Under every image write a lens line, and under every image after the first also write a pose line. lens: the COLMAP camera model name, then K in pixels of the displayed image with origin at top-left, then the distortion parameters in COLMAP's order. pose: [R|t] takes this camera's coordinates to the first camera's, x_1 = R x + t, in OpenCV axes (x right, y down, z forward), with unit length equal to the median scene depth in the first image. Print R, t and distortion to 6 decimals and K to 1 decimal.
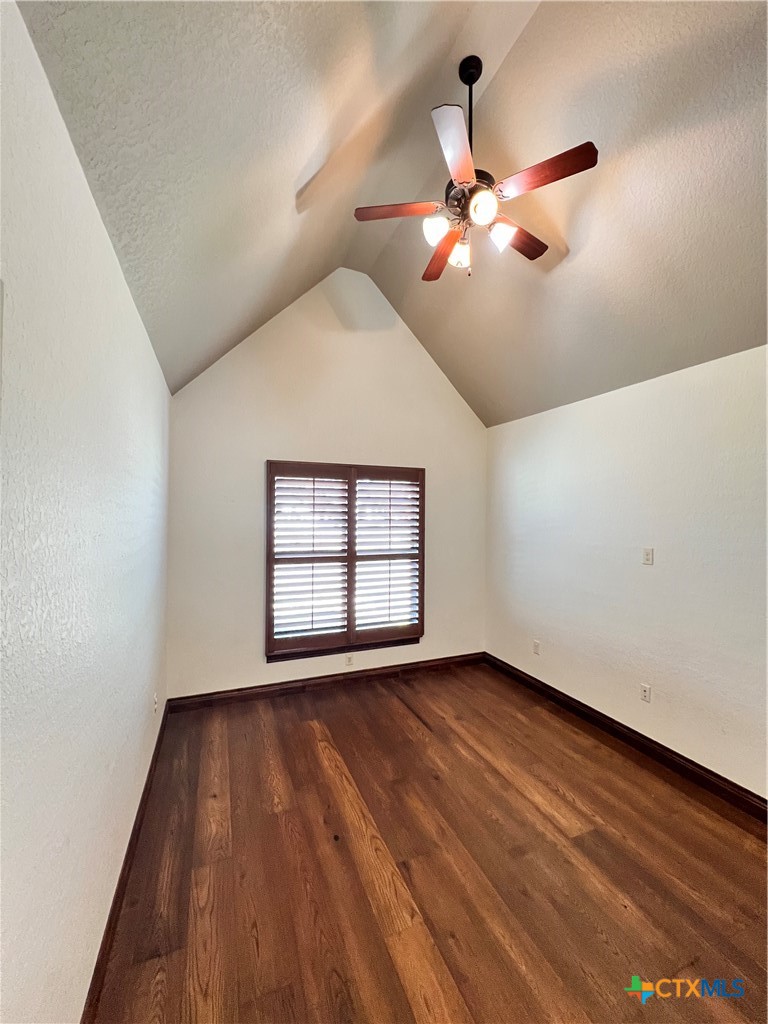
lens RADIAL K [[410.5, 0, 384.3], [0, 410.5, 510.6], [0, 0, 1]] dist [-0.003746, 0.000610]
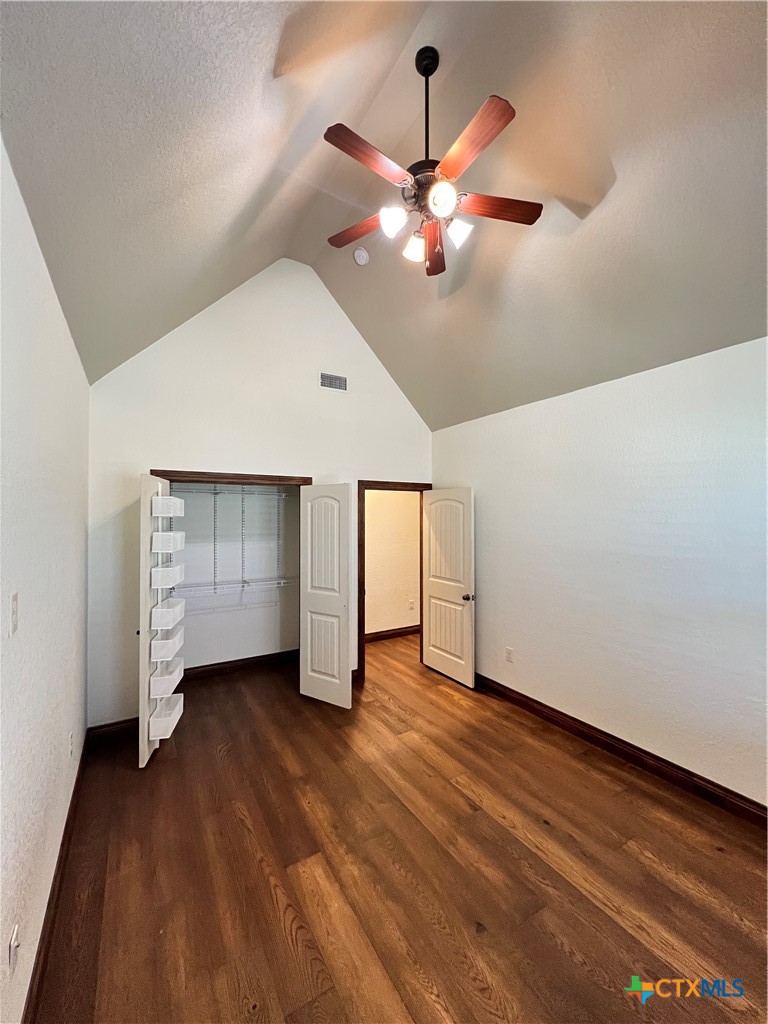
lens RADIAL K [[409.8, 0, 383.8], [0, 409.8, 508.9], [0, 0, 1]] dist [-0.001589, 0.000346]
pose [[-0.987683, -0.007815, -0.156271, 0.436448], [-0.004747, 0.999789, -0.019993, 0.015499], [0.156394, -0.019005, -0.987512, 1.860167]]
